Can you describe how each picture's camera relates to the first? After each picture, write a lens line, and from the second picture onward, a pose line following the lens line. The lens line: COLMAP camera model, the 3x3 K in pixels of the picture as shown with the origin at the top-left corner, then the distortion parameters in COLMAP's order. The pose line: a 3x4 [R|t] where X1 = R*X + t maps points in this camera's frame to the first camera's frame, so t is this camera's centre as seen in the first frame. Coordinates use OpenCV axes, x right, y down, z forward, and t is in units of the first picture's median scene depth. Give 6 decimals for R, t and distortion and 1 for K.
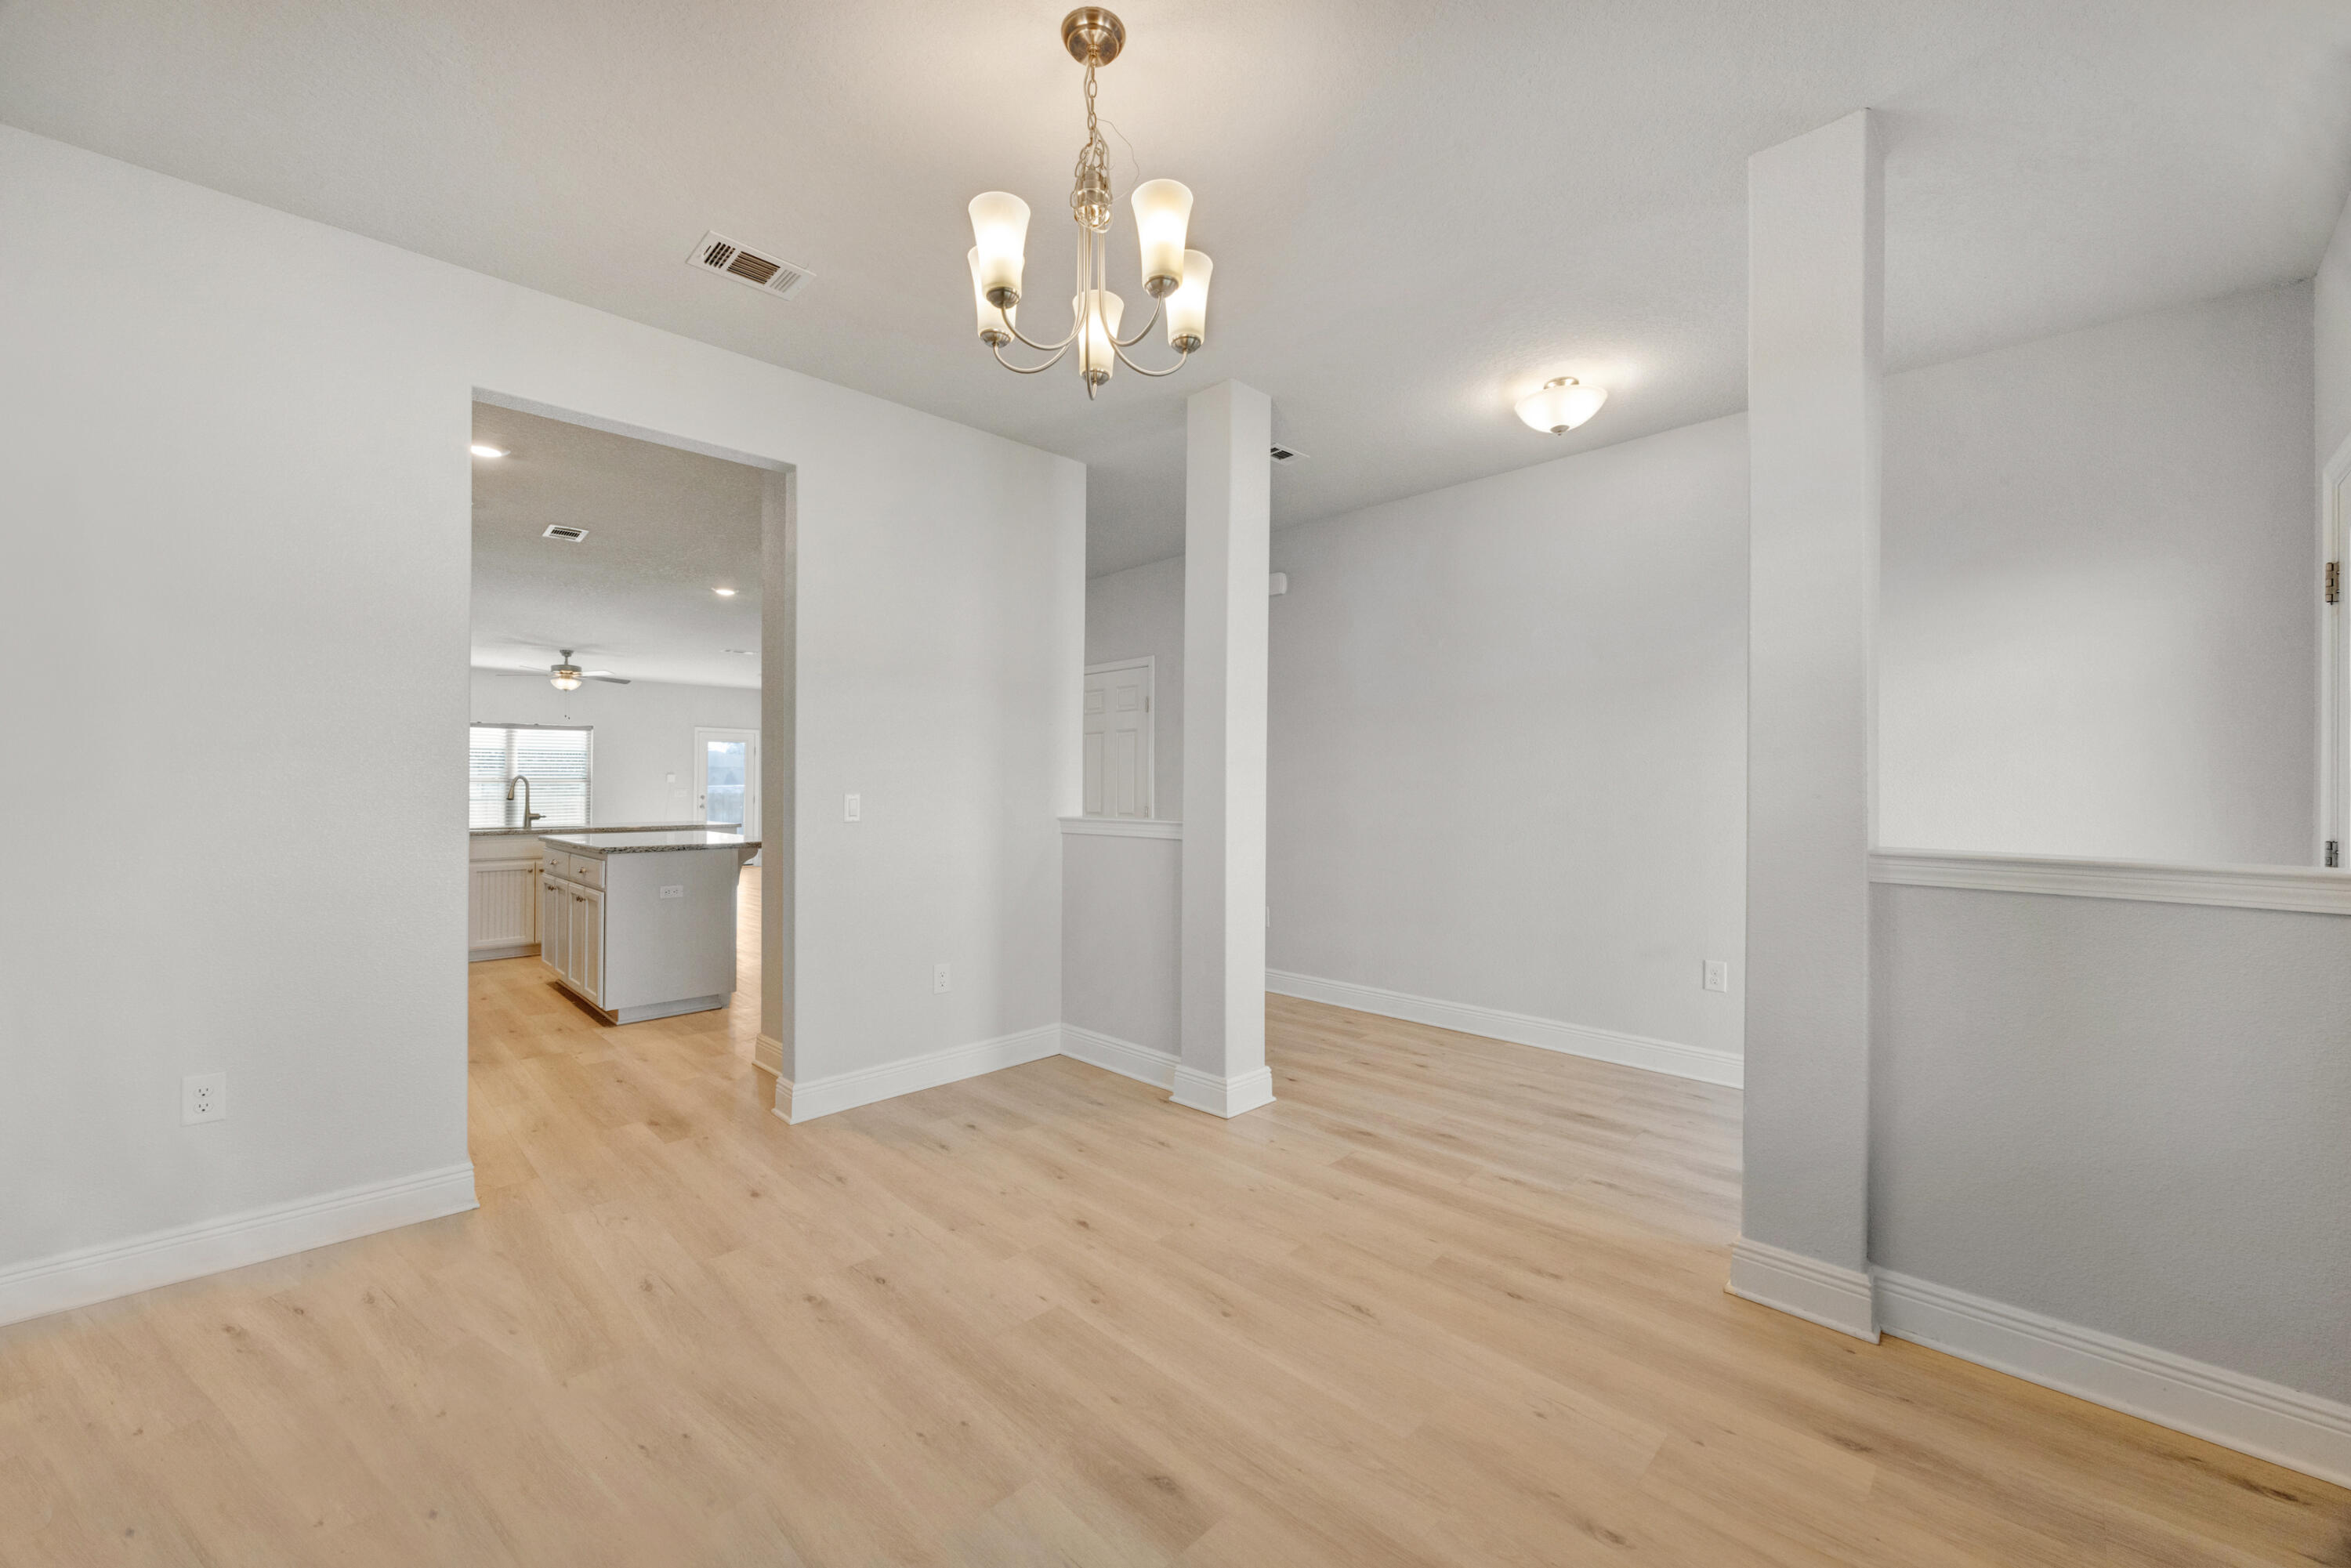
lens RADIAL K [[908.6, 0, 1181.9], [0, 908.6, 781.4], [0, 0, 1]] dist [-0.001612, -0.000614]
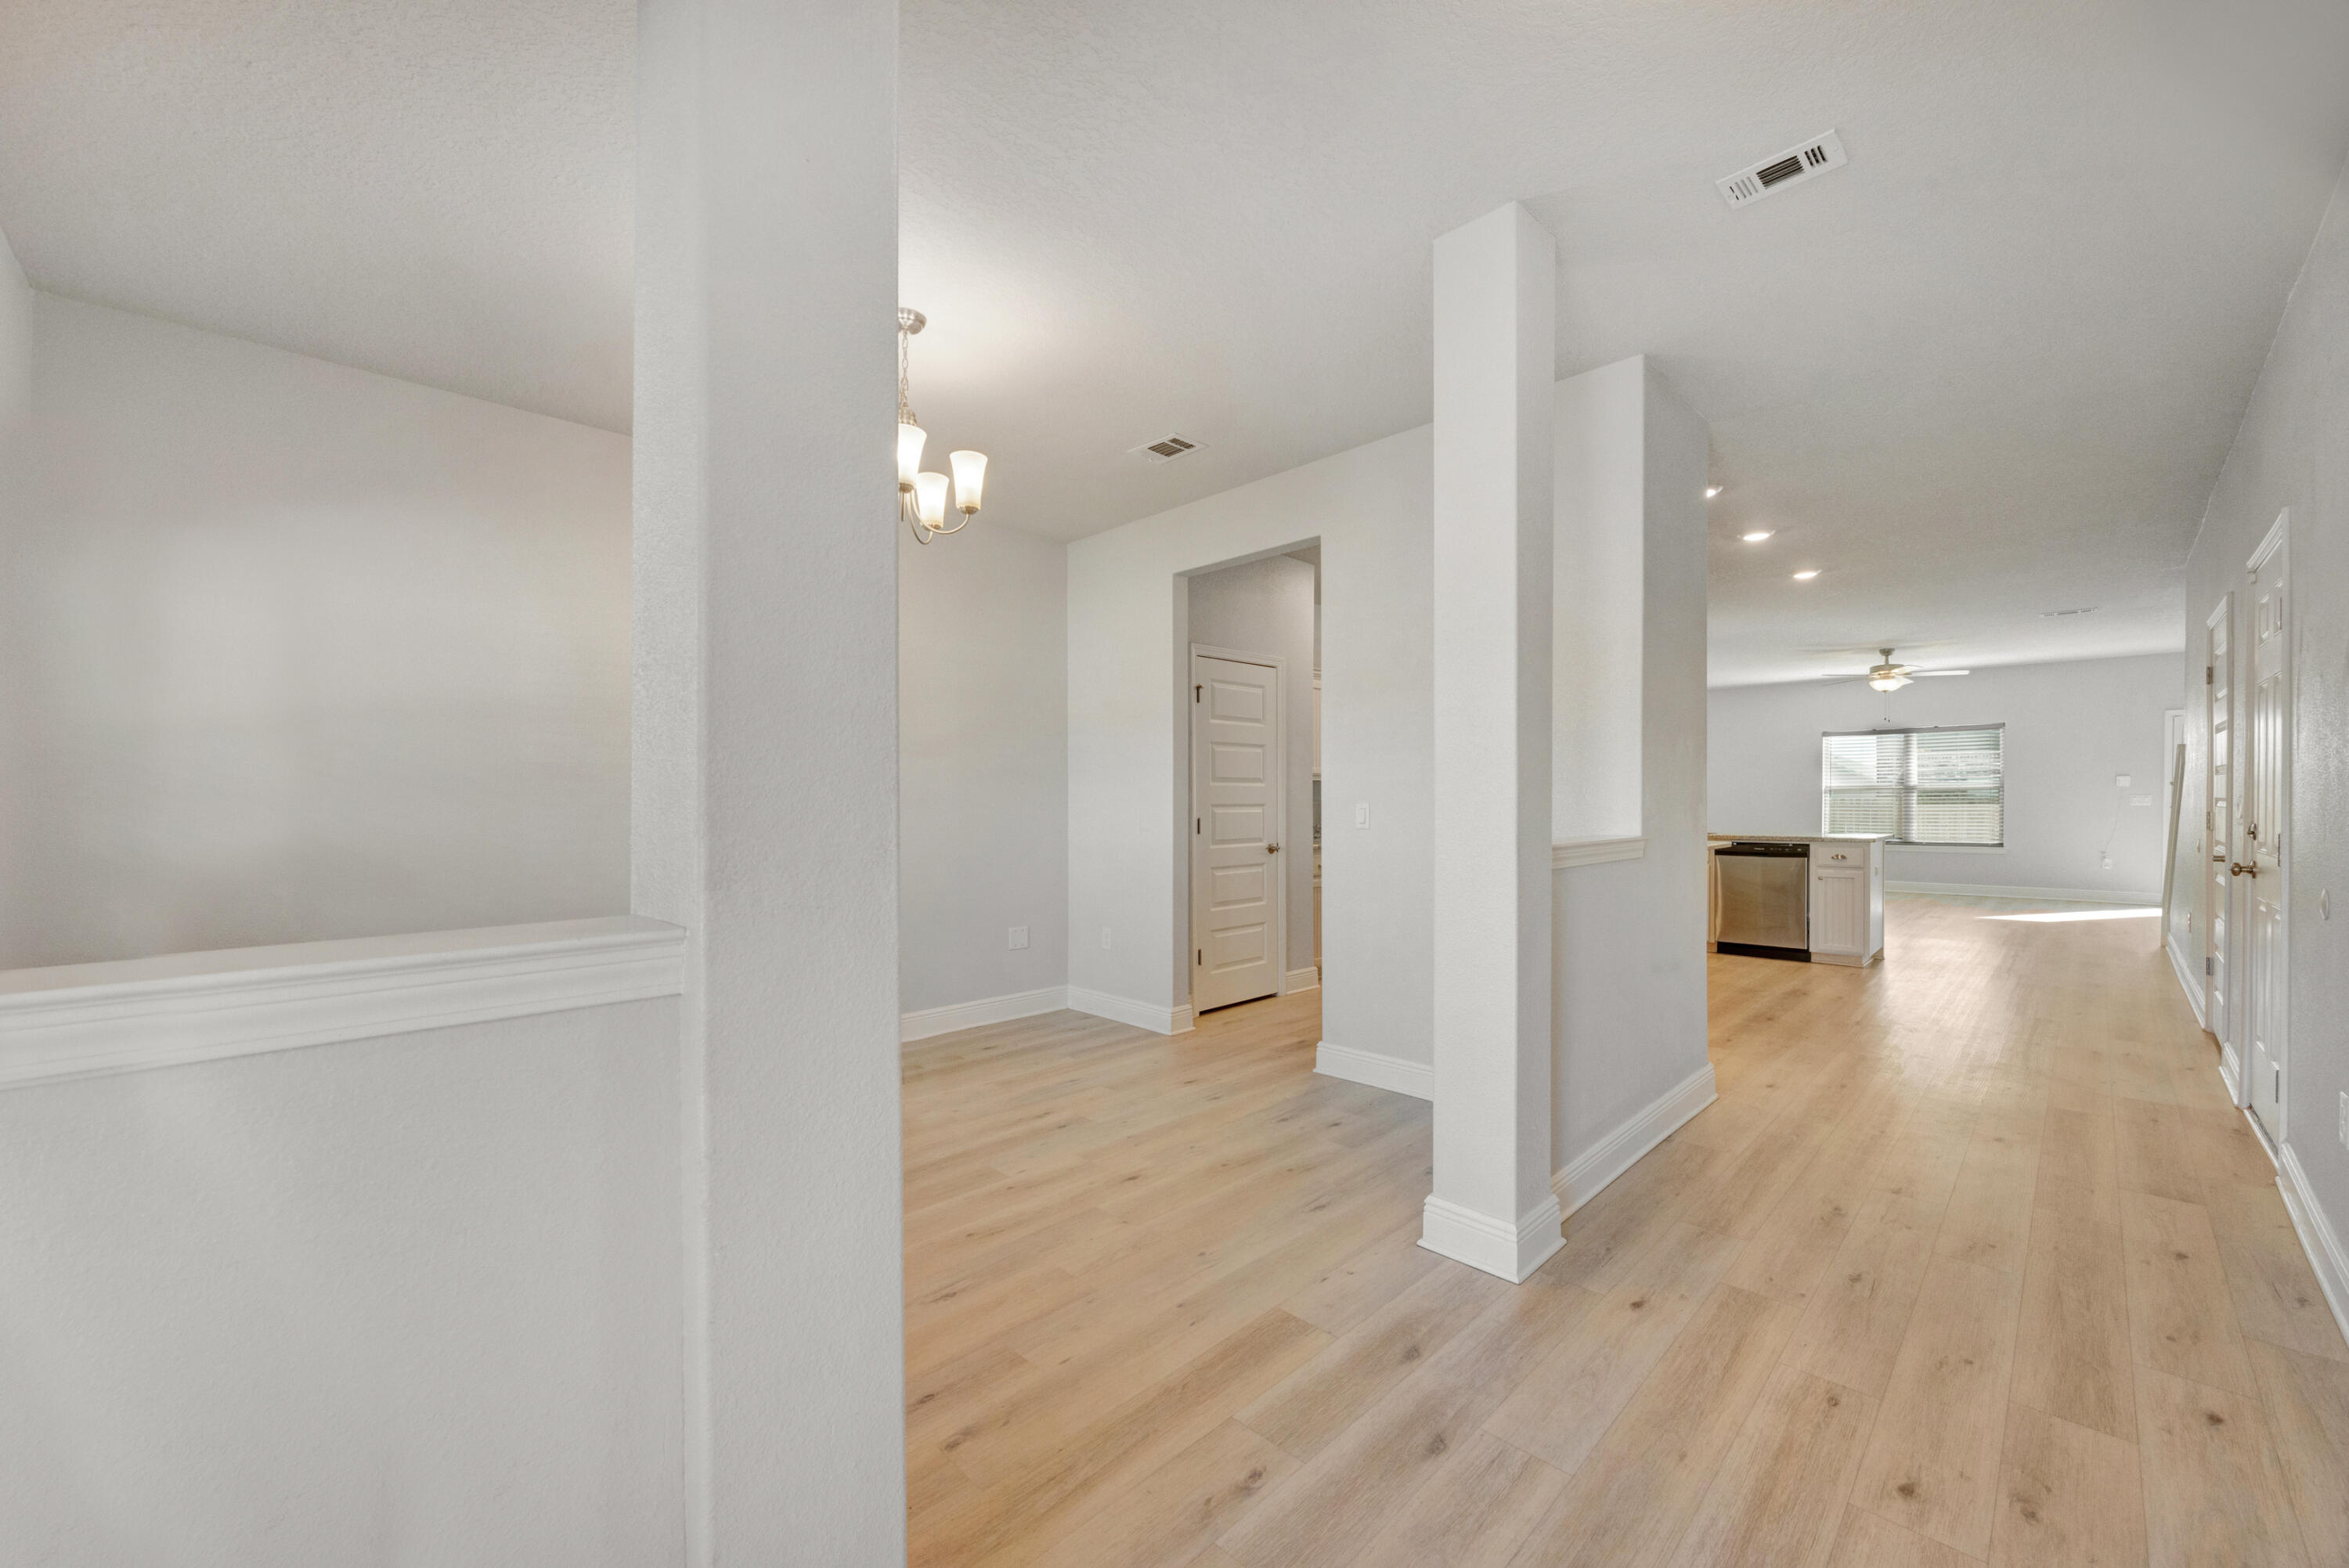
lens RADIAL K [[907.7, 0, 1175.6], [0, 907.7, 801.7], [0, 0, 1]] dist [-0.001612, -0.000614]
pose [[-0.010365, 0.002624, -0.999943, 0.566487], [0.013204, 0.999910, 0.002487, 0.003468], [0.999859, -0.013177, -0.010398, 0.583403]]
